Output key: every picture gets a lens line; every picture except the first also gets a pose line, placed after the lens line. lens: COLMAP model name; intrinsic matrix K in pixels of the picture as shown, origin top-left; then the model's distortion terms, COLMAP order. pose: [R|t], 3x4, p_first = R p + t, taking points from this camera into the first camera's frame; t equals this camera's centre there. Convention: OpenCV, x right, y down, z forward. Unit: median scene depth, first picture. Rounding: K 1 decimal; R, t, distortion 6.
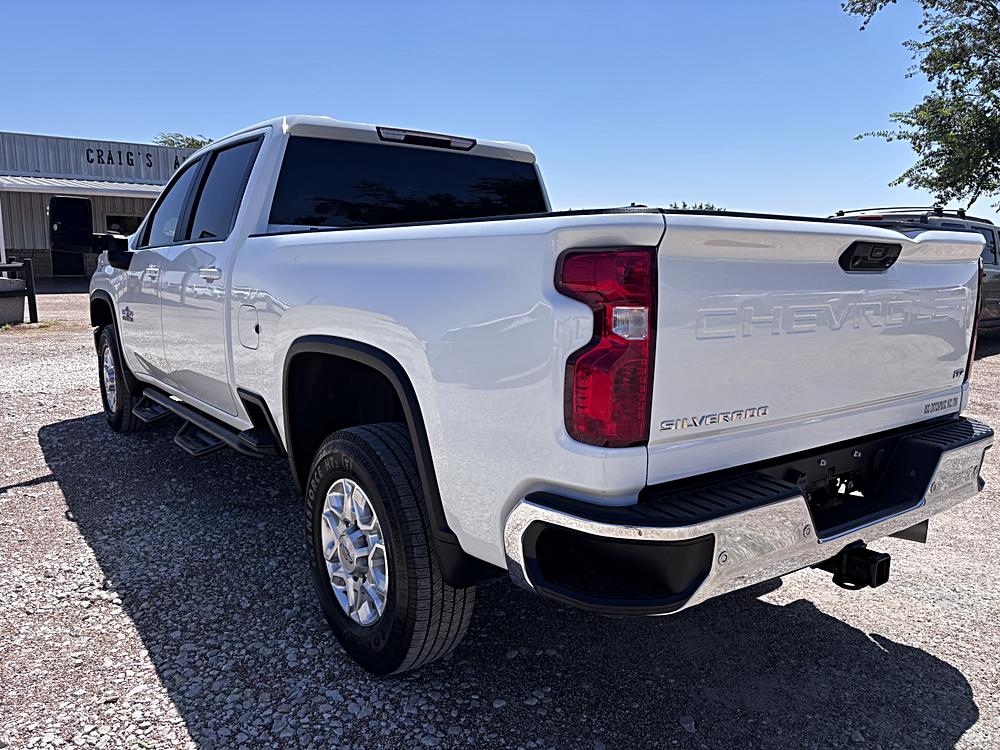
lens RADIAL K [[757.1, 0, 499.1], [0, 757.1, 369.3], [0, 0, 1]] dist [0.052079, -0.048465]
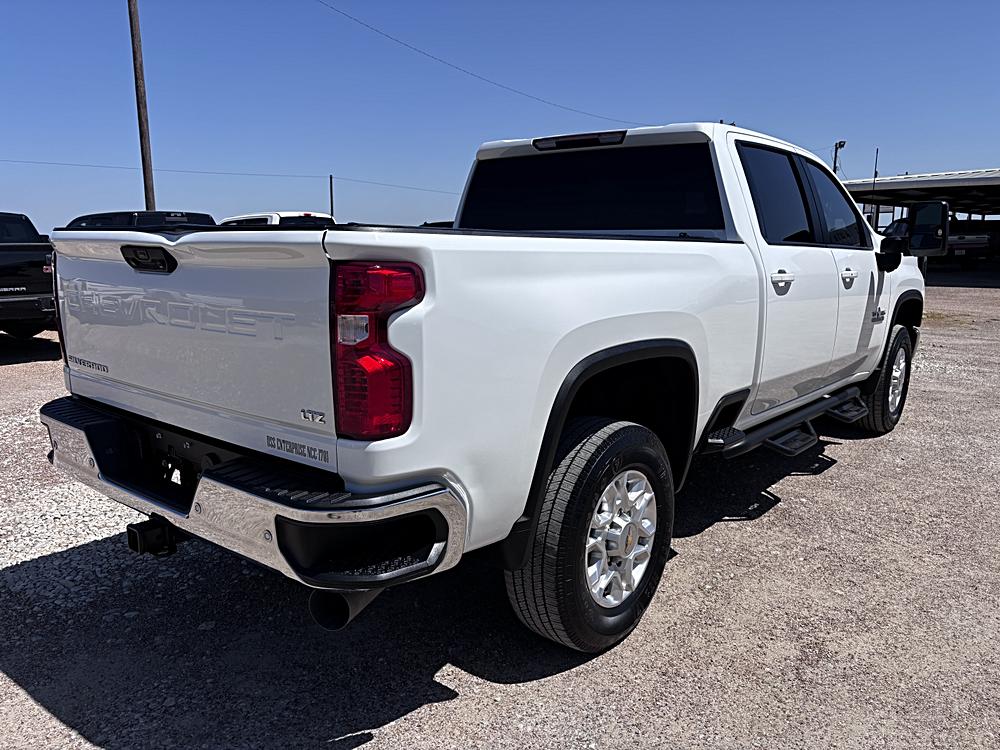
lens RADIAL K [[775.7, 0, 491.7], [0, 775.7, 376.7], [0, 0, 1]] dist [0.016351, 0.014409]
pose [[0.233601, 0.156659, -0.959629, 1.125458], [-0.144215, 0.981602, 0.125140, -0.127356], [0.961578, 0.109160, 0.251896, 0.796035]]
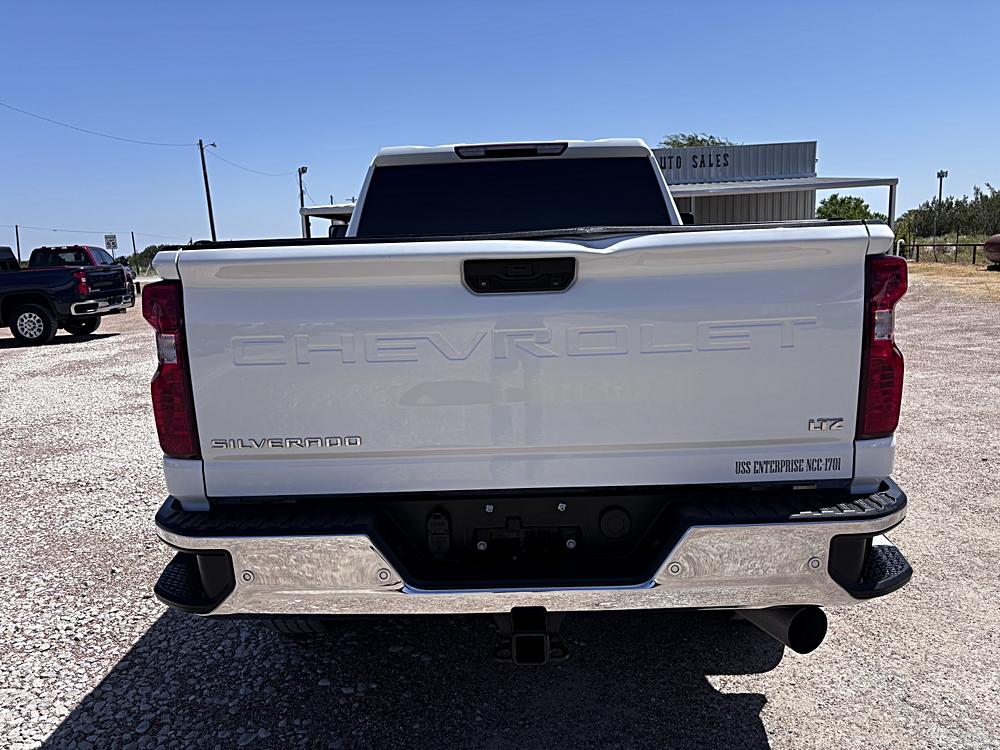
lens RADIAL K [[775.7, 0, 499.5], [0, 775.7, 376.8], [0, 0, 1]] dist [0.016351, 0.014409]
pose [[0.795675, 0.054832, -0.603238, 0.648461], [-0.044435, 0.998495, 0.032150, -0.039971], [0.604092, 0.001224, 0.796913, 0.197070]]
